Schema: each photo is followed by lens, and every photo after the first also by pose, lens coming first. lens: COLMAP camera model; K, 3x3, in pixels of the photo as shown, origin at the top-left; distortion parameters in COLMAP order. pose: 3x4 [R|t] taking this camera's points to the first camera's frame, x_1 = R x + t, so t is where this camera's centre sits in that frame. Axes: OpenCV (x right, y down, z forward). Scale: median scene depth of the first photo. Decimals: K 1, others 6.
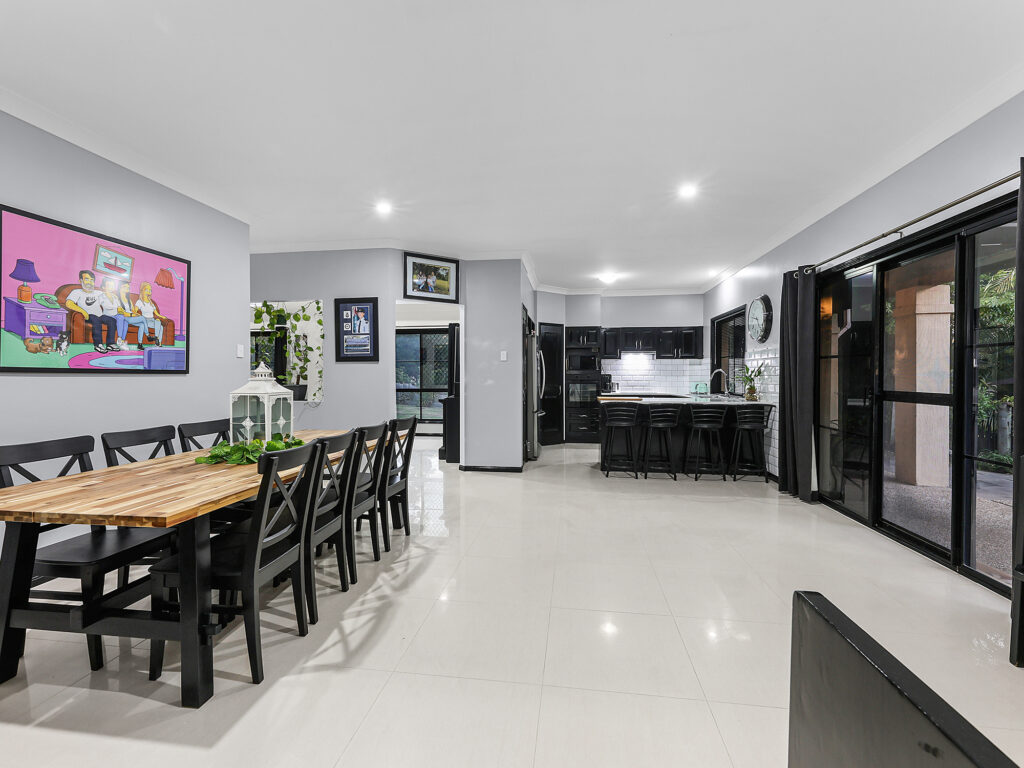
lens RADIAL K [[460.4, 0, 508.7], [0, 460.4, 382.5], [0, 0, 1]] dist [0.003540, 0.000006]
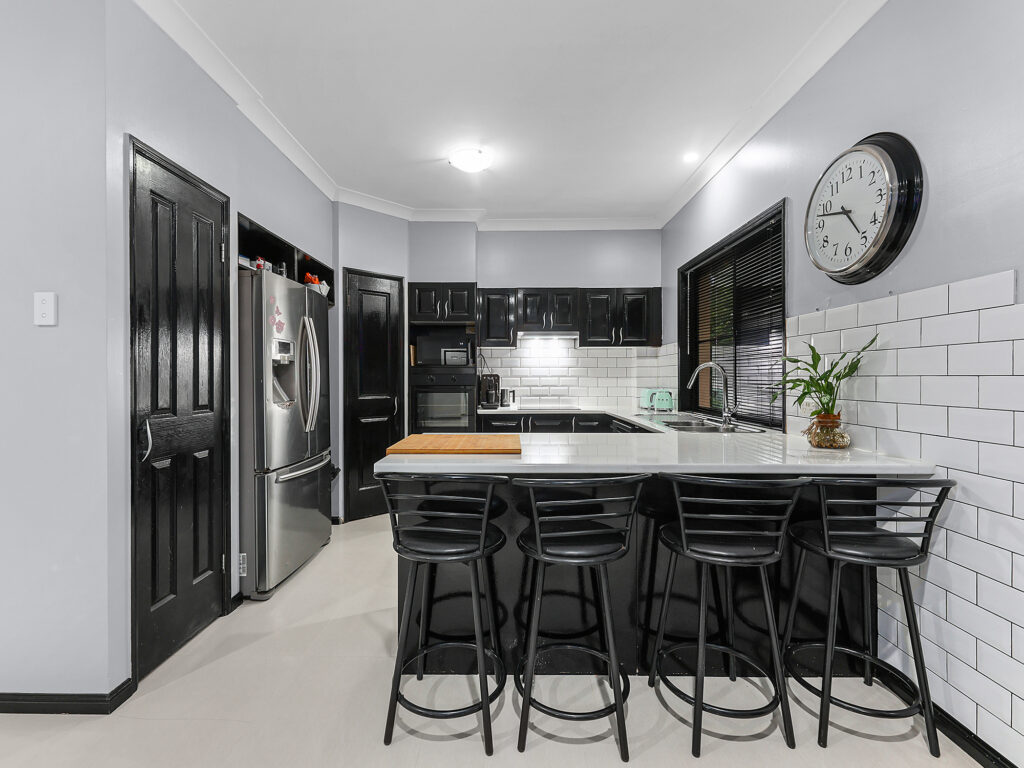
lens RADIAL K [[460.4, 0, 508.7], [0, 460.4, 382.5], [0, 0, 1]] dist [0.003540, 0.000006]
pose [[0.991445, -0.003519, 0.130480, 0.168017], [0.003846, 0.999990, -0.002258, -0.007244], [-0.130471, 0.002741, 0.991448, 0.476789]]
